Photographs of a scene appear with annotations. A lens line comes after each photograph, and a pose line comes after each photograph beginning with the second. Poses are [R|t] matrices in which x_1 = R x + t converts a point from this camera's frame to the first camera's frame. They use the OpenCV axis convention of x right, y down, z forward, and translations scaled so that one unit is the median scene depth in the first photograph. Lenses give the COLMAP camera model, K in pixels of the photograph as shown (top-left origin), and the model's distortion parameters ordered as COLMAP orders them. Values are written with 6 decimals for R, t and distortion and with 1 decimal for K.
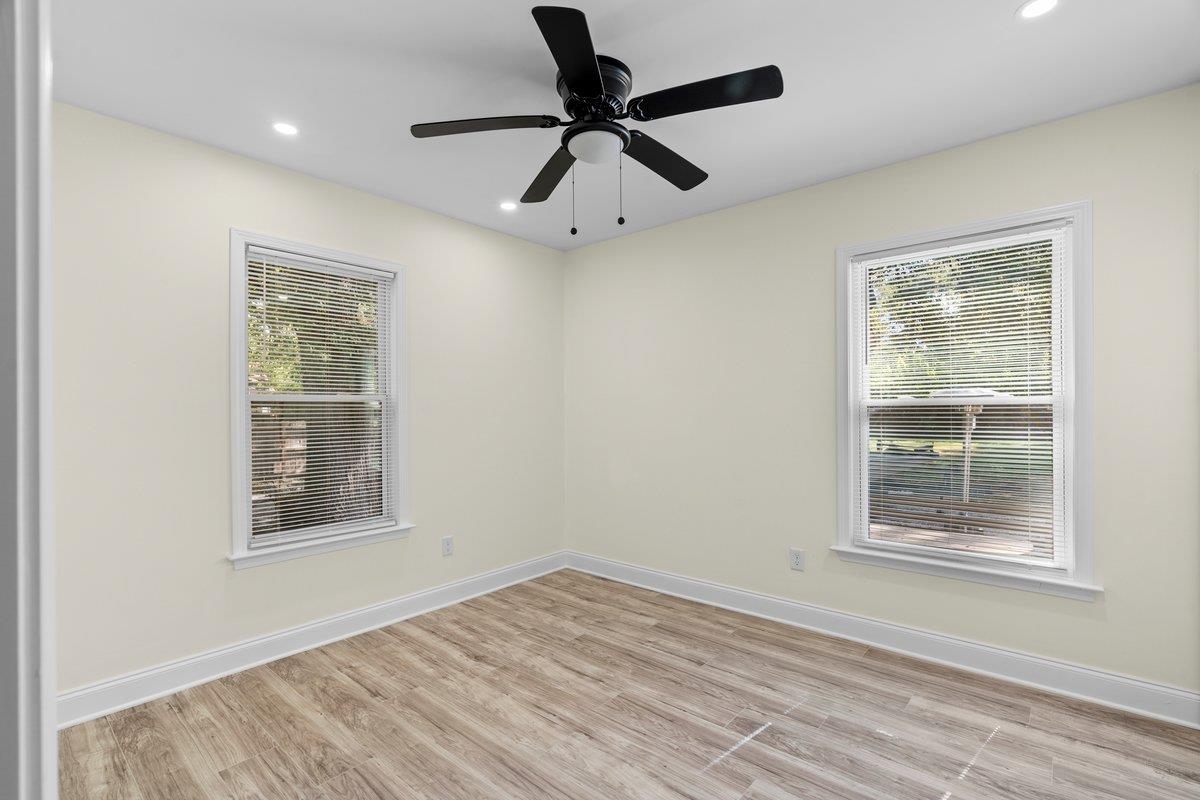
lens RADIAL K [[545.3, 0, 593.5], [0, 545.3, 406.0], [0, 0, 1]] dist [-0.003426, 0.001864]
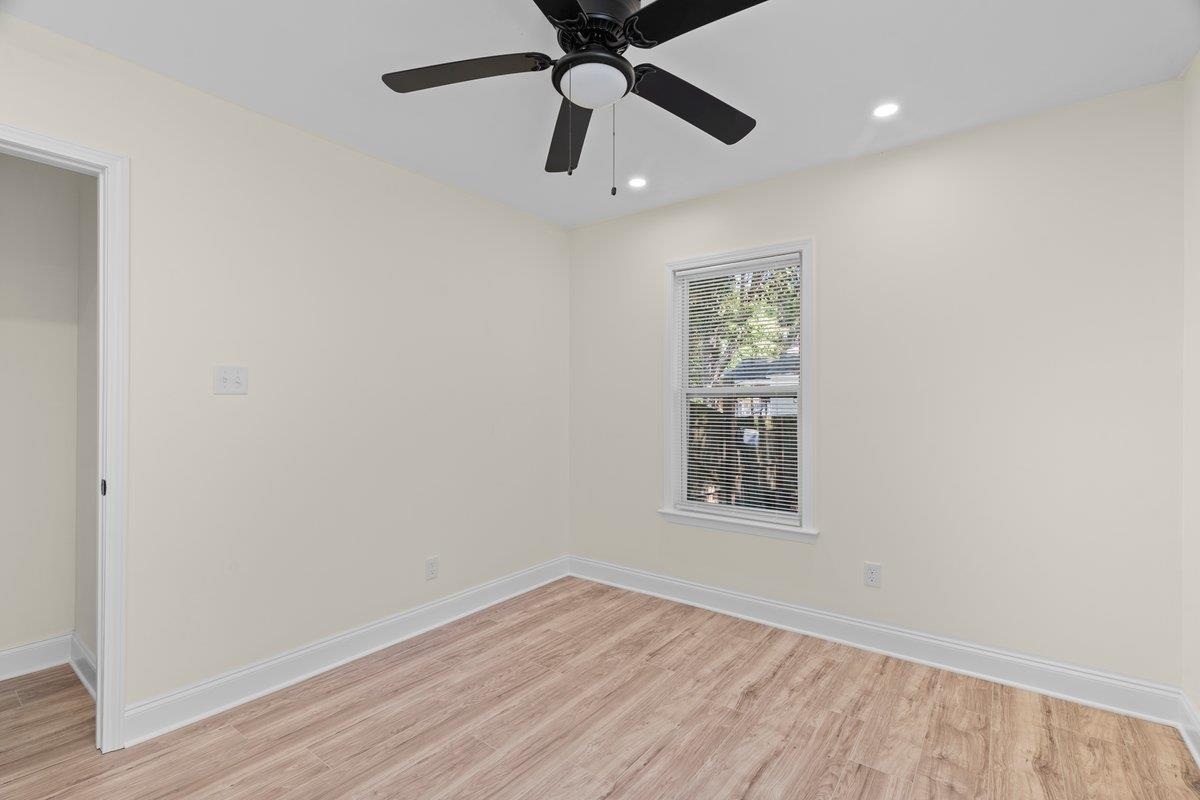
lens RADIAL K [[545.3, 0, 600.1], [0, 545.3, 400.0], [0, 0, 1]] dist [-0.003426, 0.001864]
pose [[0.080350, 0.007791, -0.996736, 0.625176], [0.003207, 0.999962, 0.008074, -0.004188], [0.996762, -0.003846, 0.080322, 0.710076]]
